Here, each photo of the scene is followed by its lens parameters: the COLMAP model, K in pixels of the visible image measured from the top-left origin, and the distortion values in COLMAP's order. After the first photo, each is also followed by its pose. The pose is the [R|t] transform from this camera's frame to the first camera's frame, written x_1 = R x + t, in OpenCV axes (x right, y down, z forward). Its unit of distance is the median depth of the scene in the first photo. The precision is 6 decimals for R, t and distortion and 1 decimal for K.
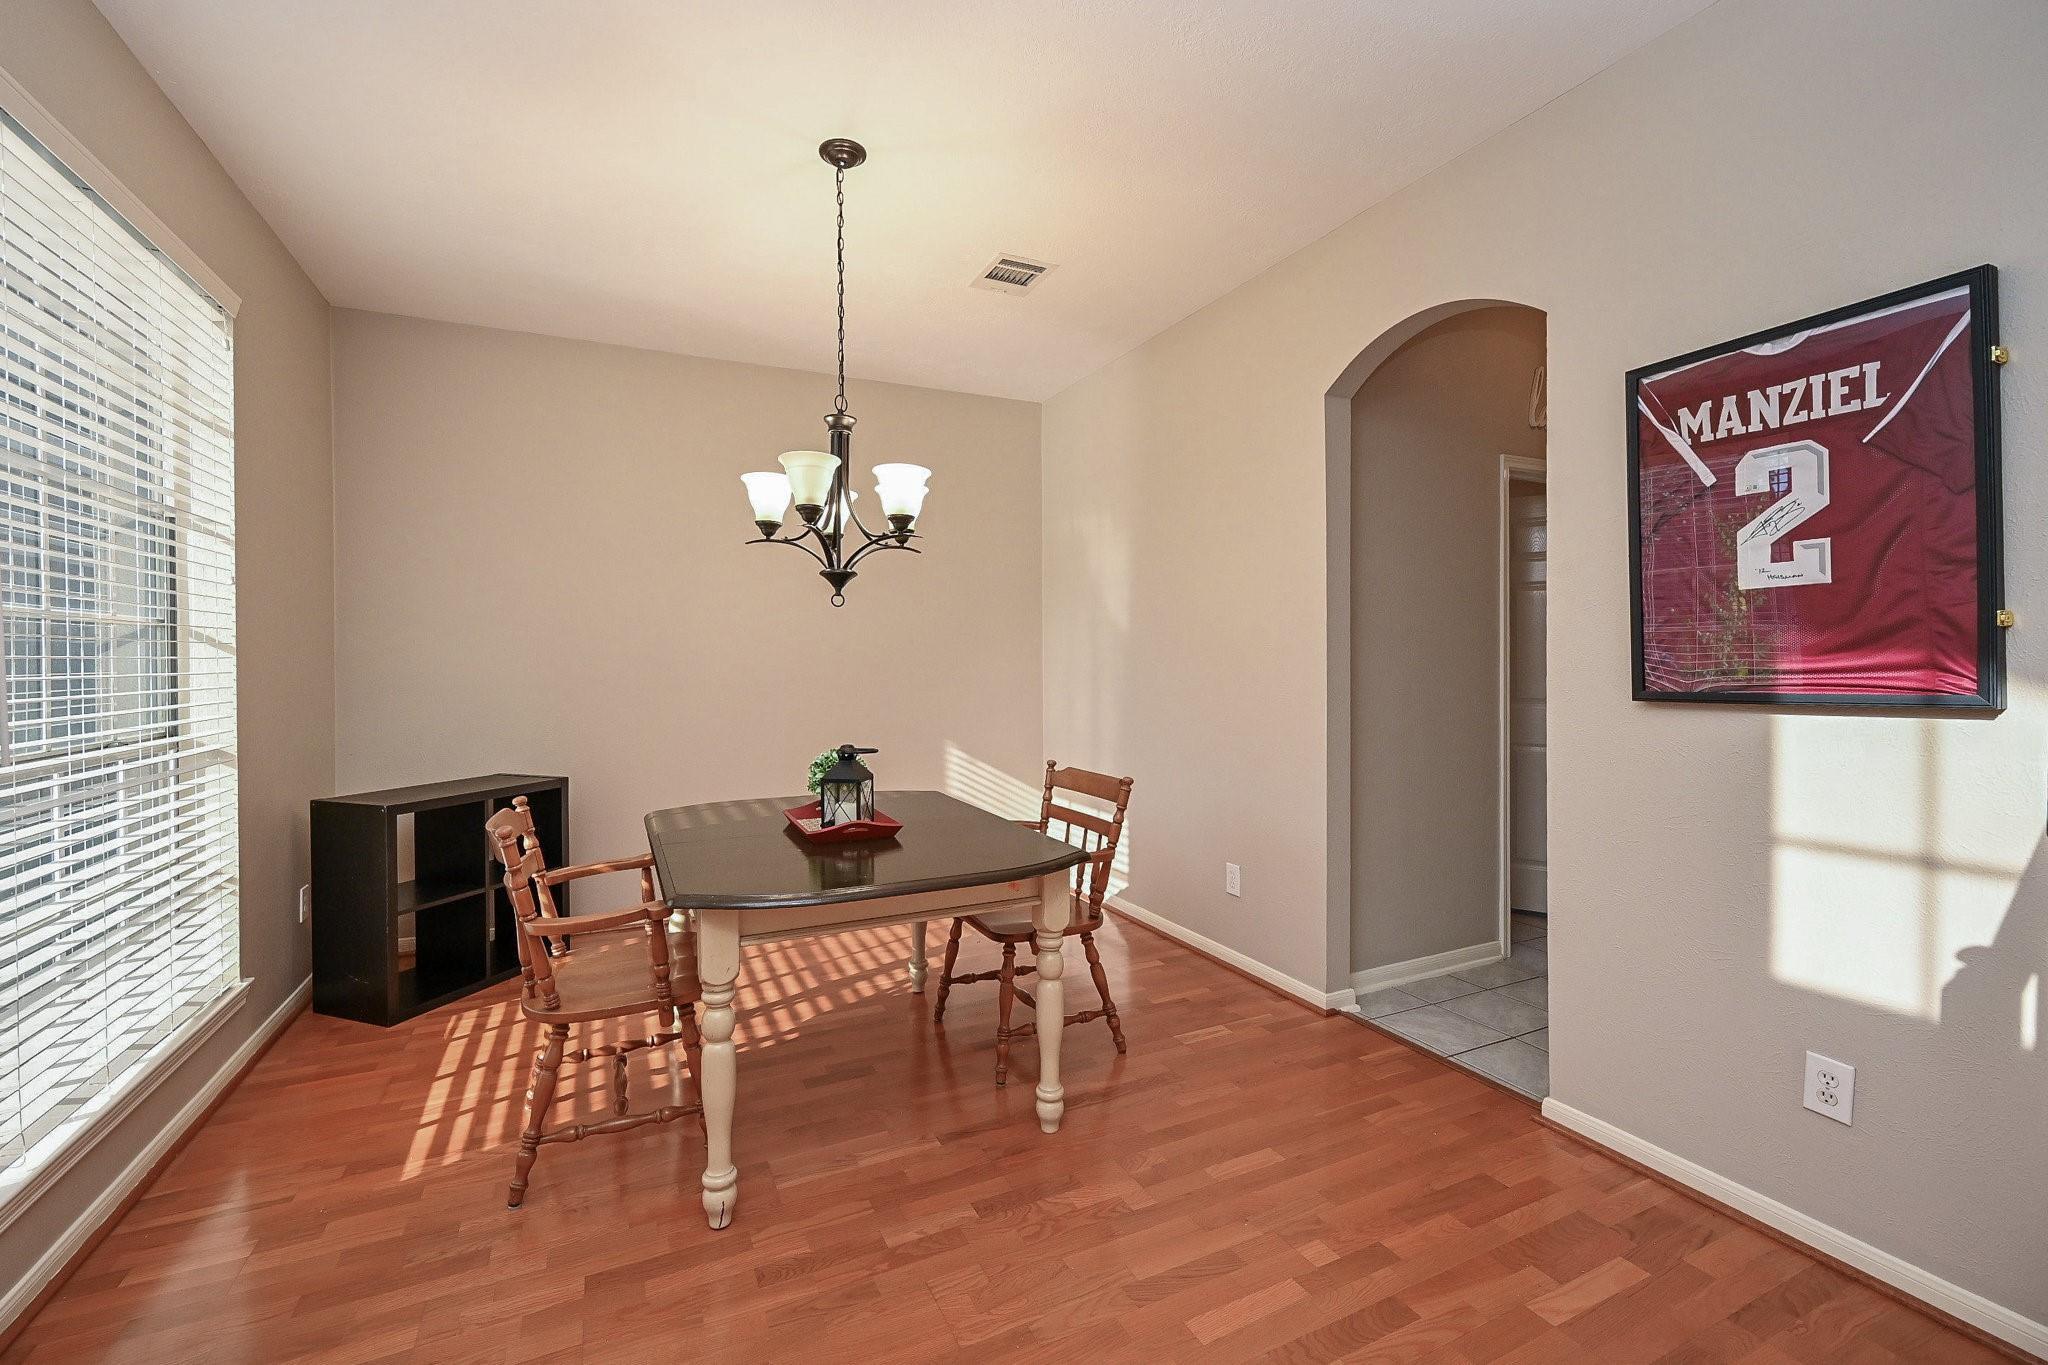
lens RADIAL K [[846.1, 0, 1031.0], [0, 846.1, 687.1], [0, 0, 1]] dist [-0.003132, 0.002007]
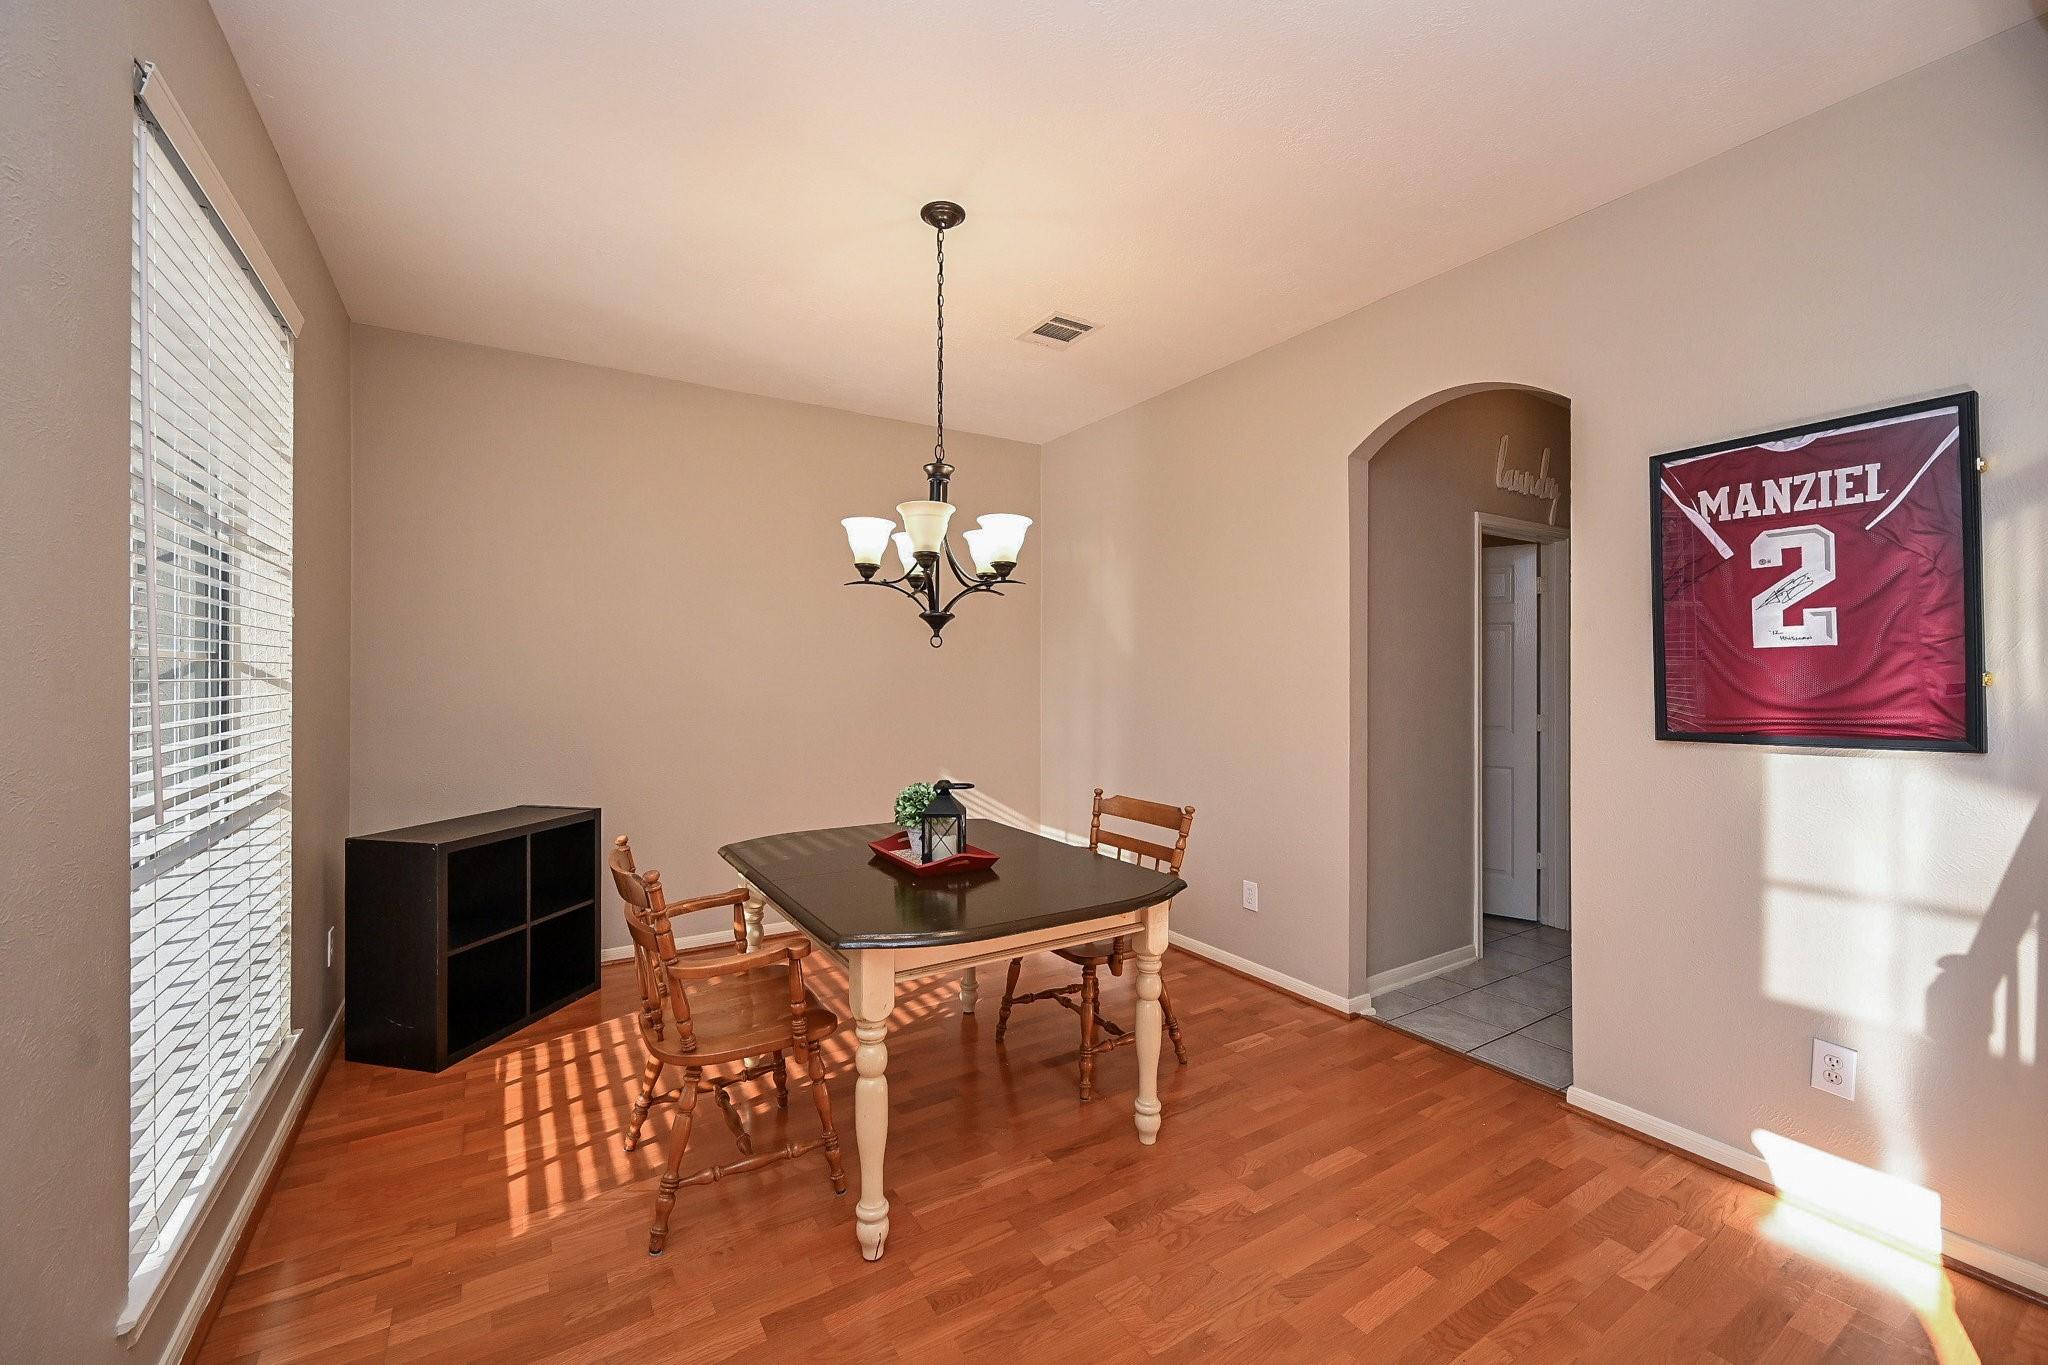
lens RADIAL K [[846.1, 0, 805.6], [0, 846.1, 664.3], [0, 0, 1]] dist [-0.003132, 0.002007]
pose [[0.993249, 0.003932, 0.115933, -0.511714], [-0.002723, 0.999940, -0.010583, -0.063478], [-0.115967, 0.010196, 0.993201, -0.014555]]
